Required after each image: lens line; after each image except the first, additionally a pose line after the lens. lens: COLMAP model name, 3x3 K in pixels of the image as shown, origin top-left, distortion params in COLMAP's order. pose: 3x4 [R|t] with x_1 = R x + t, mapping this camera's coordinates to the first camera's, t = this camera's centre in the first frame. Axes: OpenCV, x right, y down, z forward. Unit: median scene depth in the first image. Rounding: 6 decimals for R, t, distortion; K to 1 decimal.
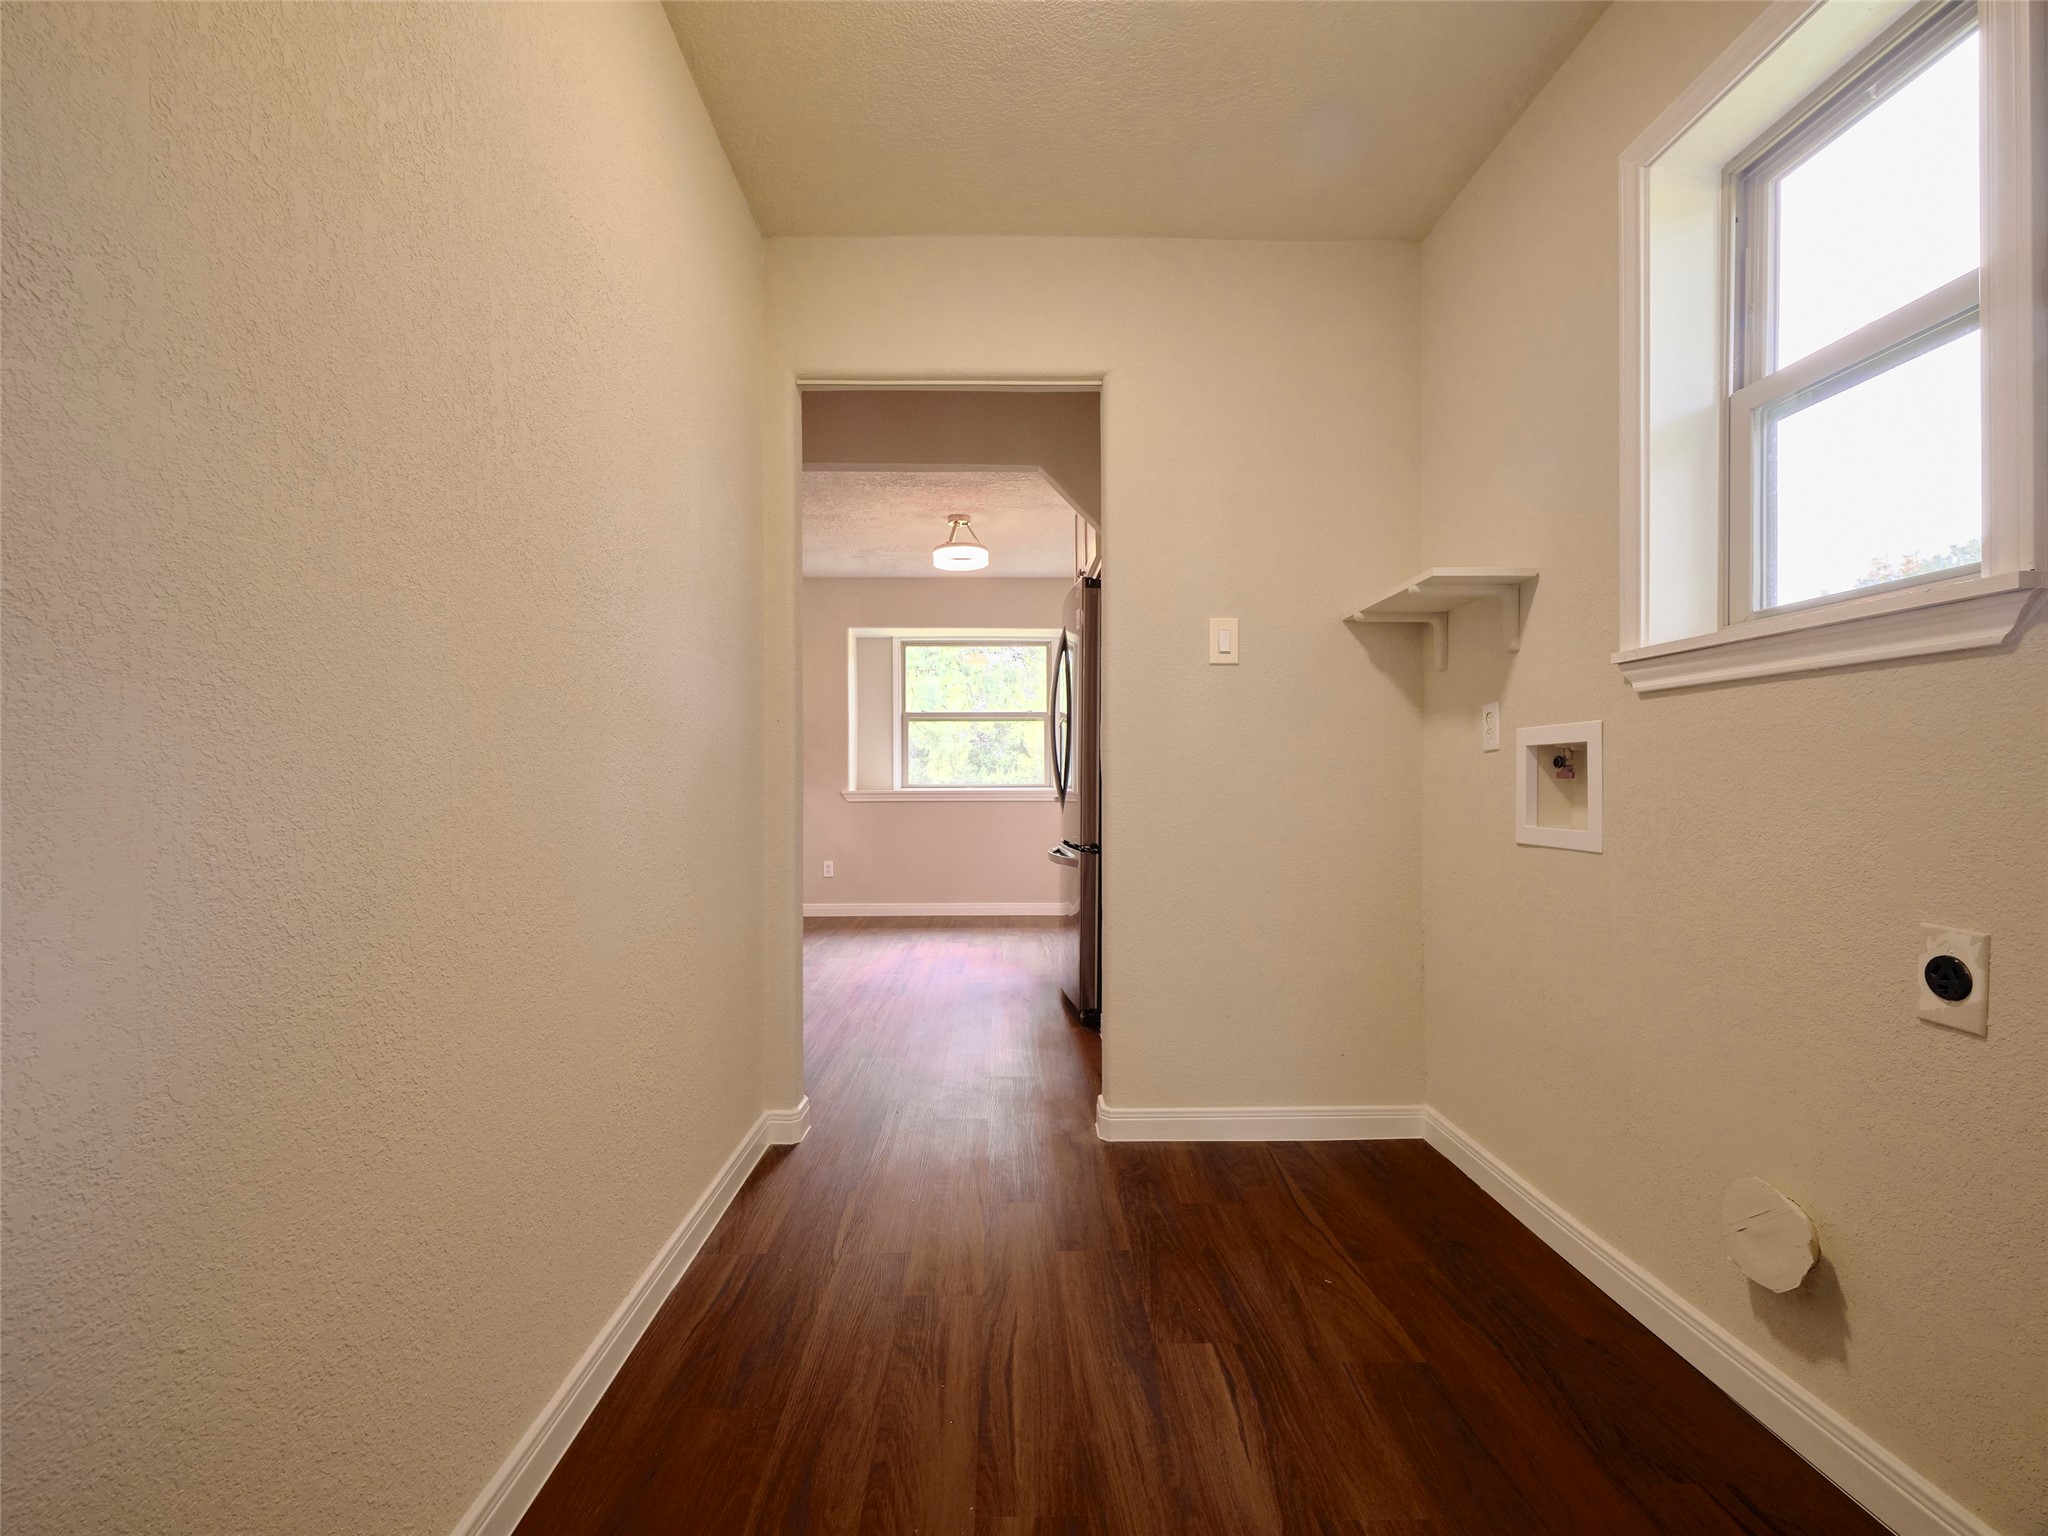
lens RADIAL K [[929.9, 0, 1021.4], [0, 929.9, 780.0], [0, 0, 1]] dist [-0.002167, 0.001865]
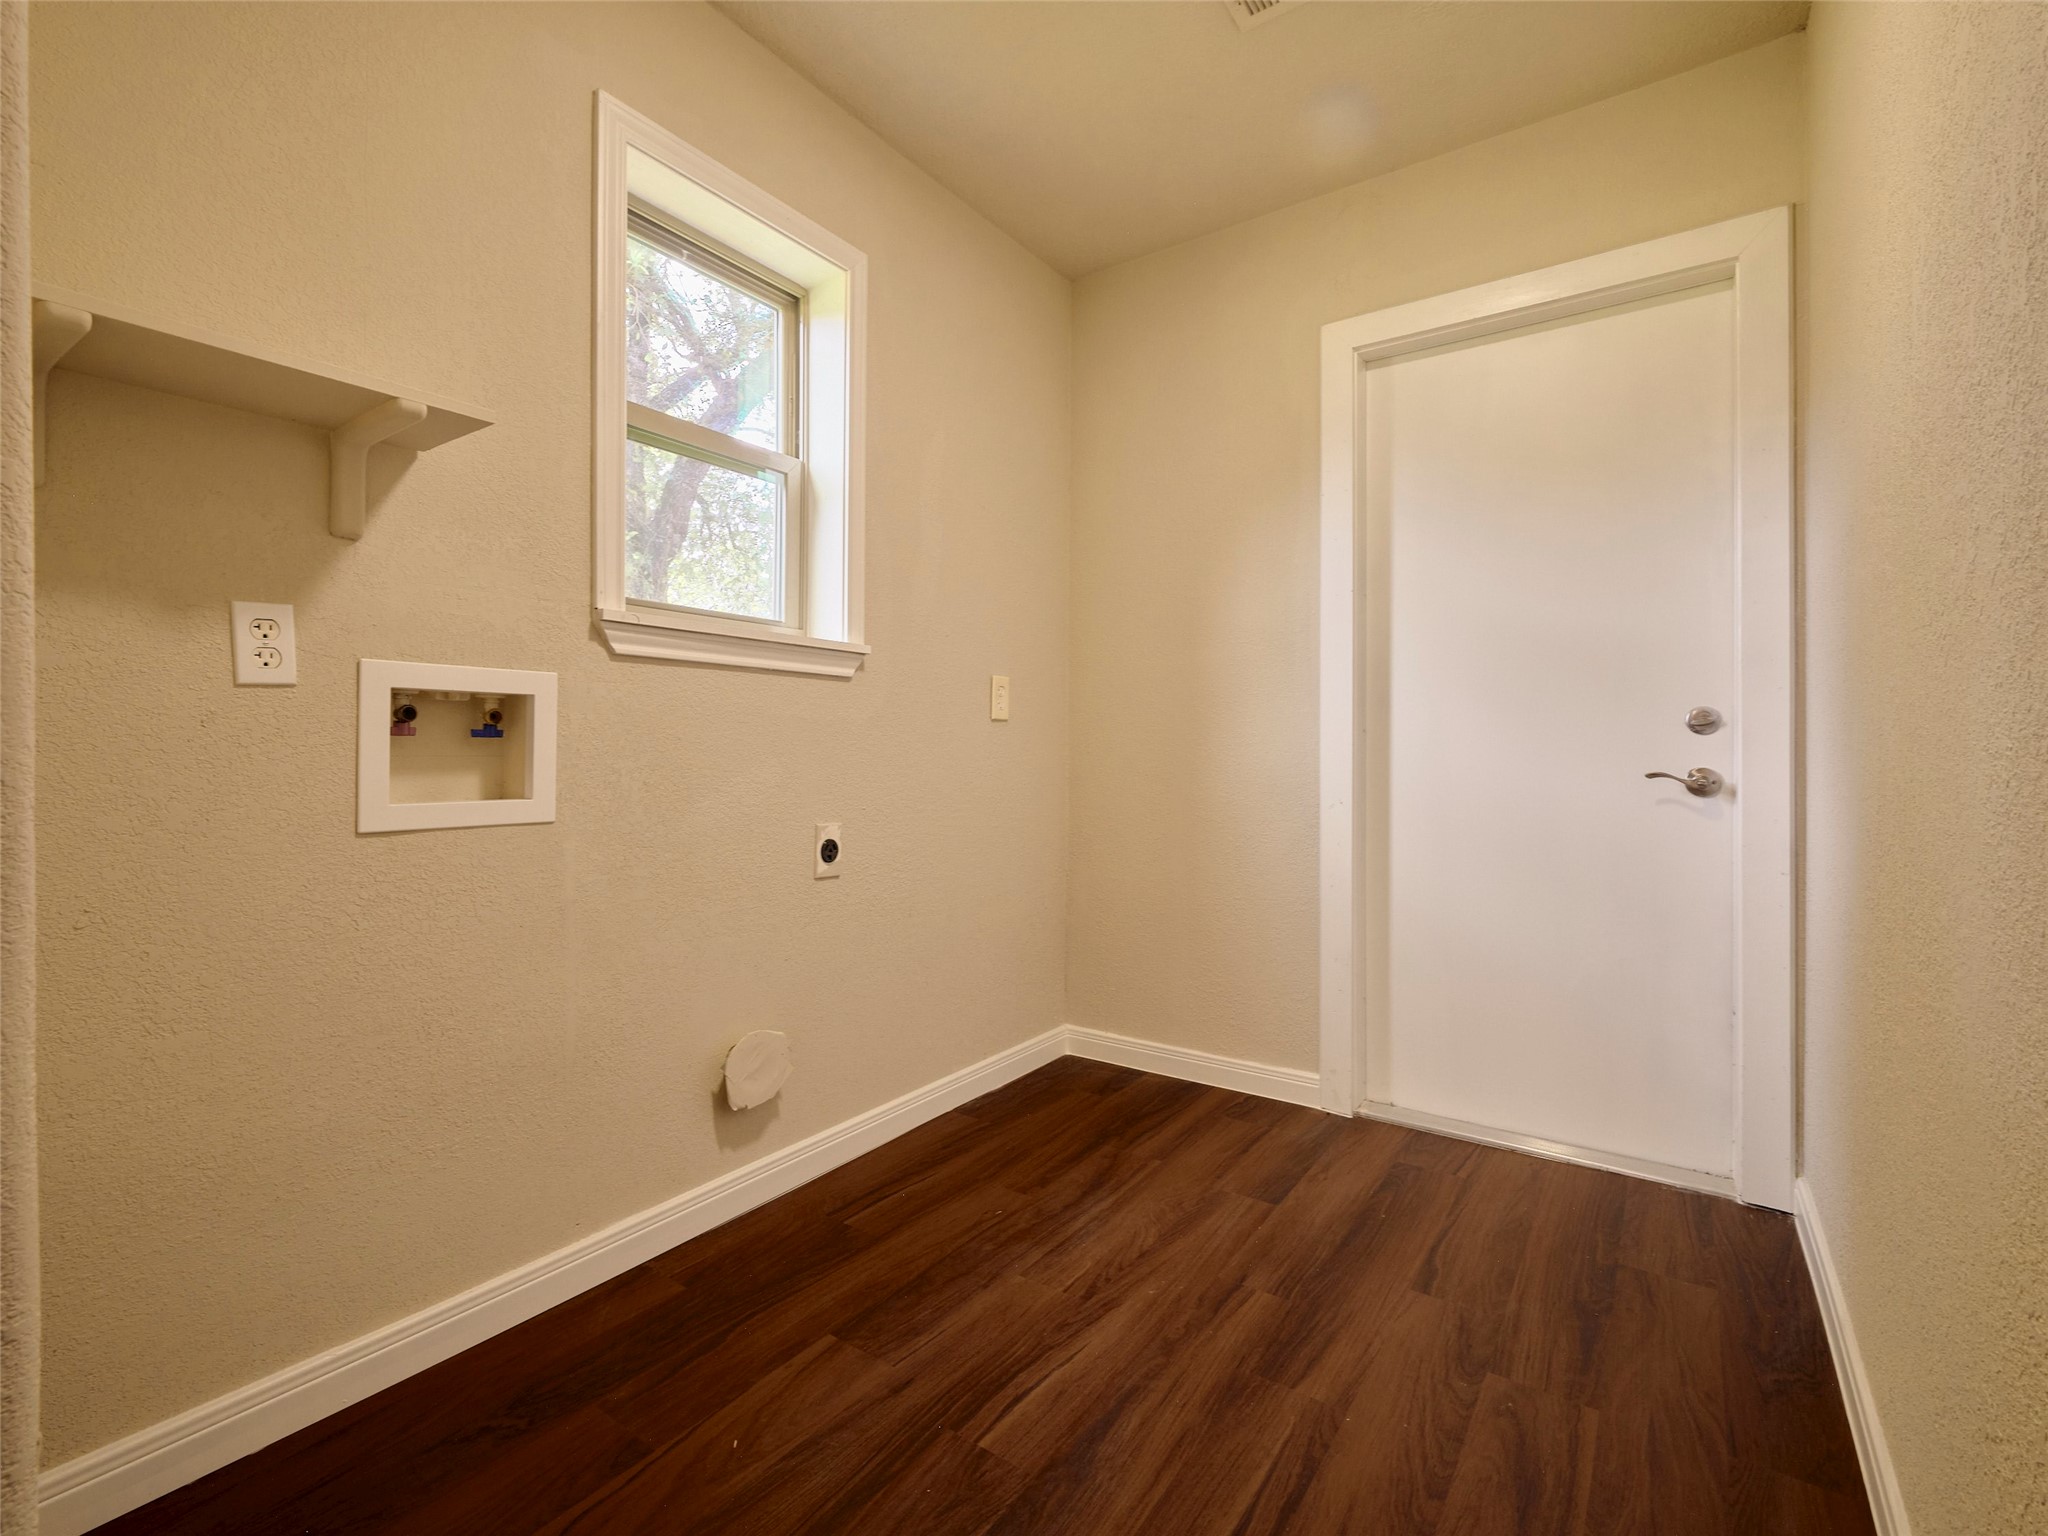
lens RADIAL K [[929.9, 0, 1021.7], [0, 929.9, 749.6], [0, 0, 1]] dist [-0.002167, 0.001865]
pose [[-0.801800, -0.005507, 0.597566, -0.332688], [-0.008362, 0.999963, -0.002004, 0.008843], [-0.597533, -0.006604, -0.801817, 1.788132]]
